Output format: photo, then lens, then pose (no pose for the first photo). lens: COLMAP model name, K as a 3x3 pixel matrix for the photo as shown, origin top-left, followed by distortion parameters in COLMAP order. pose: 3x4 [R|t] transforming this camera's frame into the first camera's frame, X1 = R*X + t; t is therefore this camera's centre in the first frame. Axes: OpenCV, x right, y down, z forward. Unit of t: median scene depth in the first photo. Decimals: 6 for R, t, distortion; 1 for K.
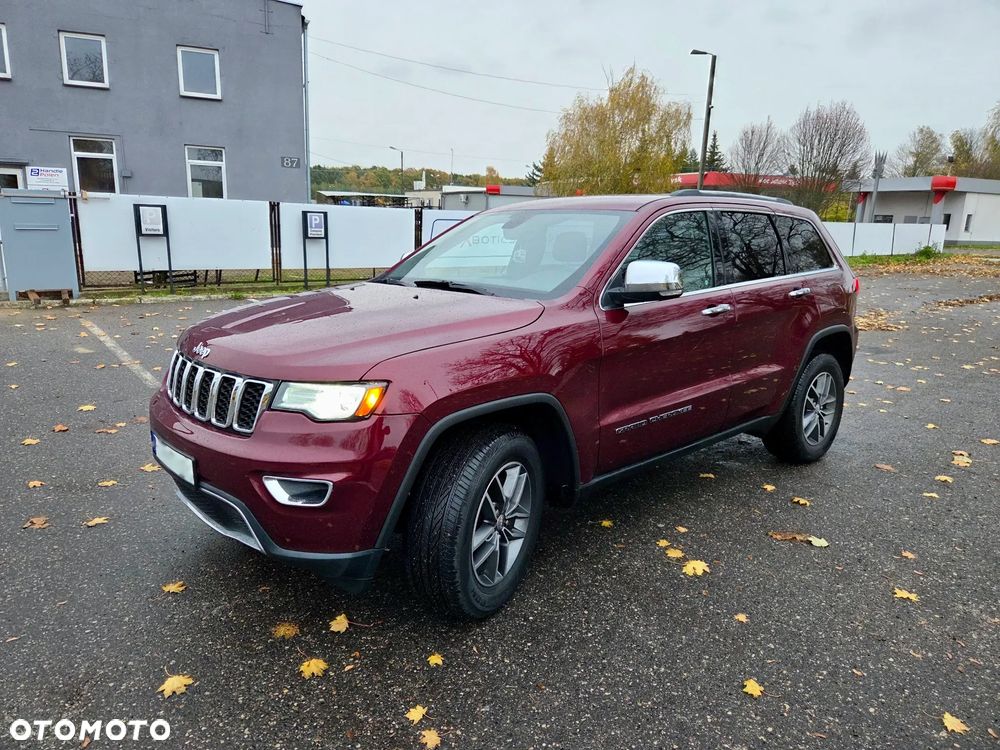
lens RADIAL K [[682.9, 0, 496.3], [0, 682.9, 347.6], [0, 0, 1]] dist [0.062498, -0.057062]
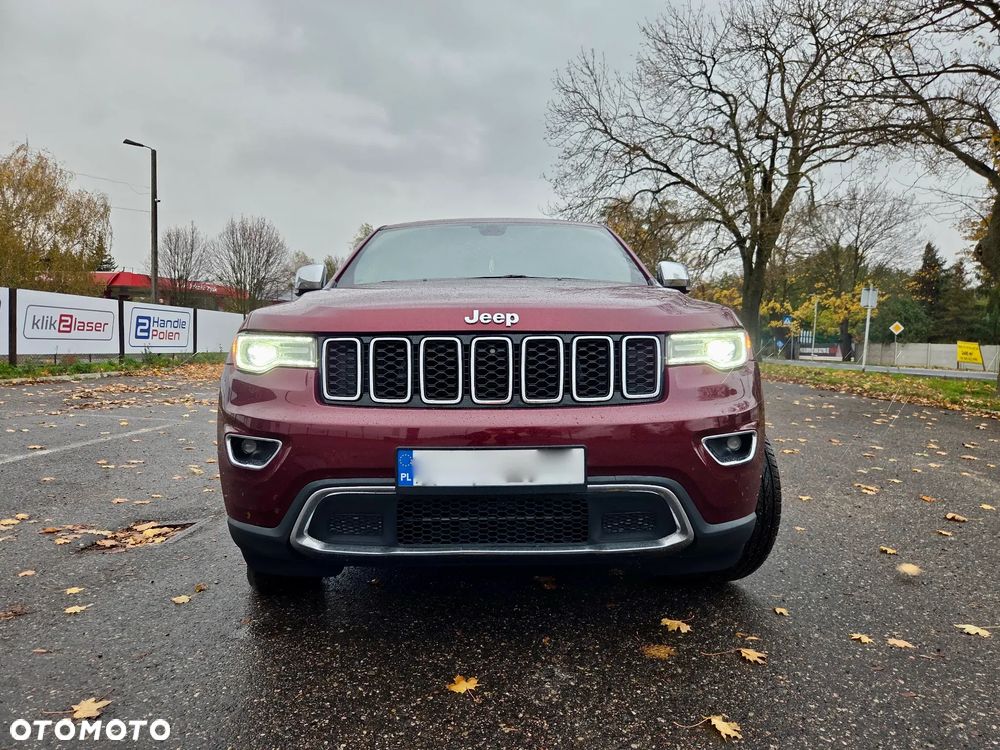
lens RADIAL K [[669.2, 0, 504.5], [0, 669.2, 373.4], [0, 0, 1]] dist [0.071607, -0.056561]
pose [[0.656263, -0.042894, 0.753312, -0.118936], [0.133079, 0.989312, -0.059603, 0.013108], [-0.742704, 0.139366, 0.654956, 0.066727]]
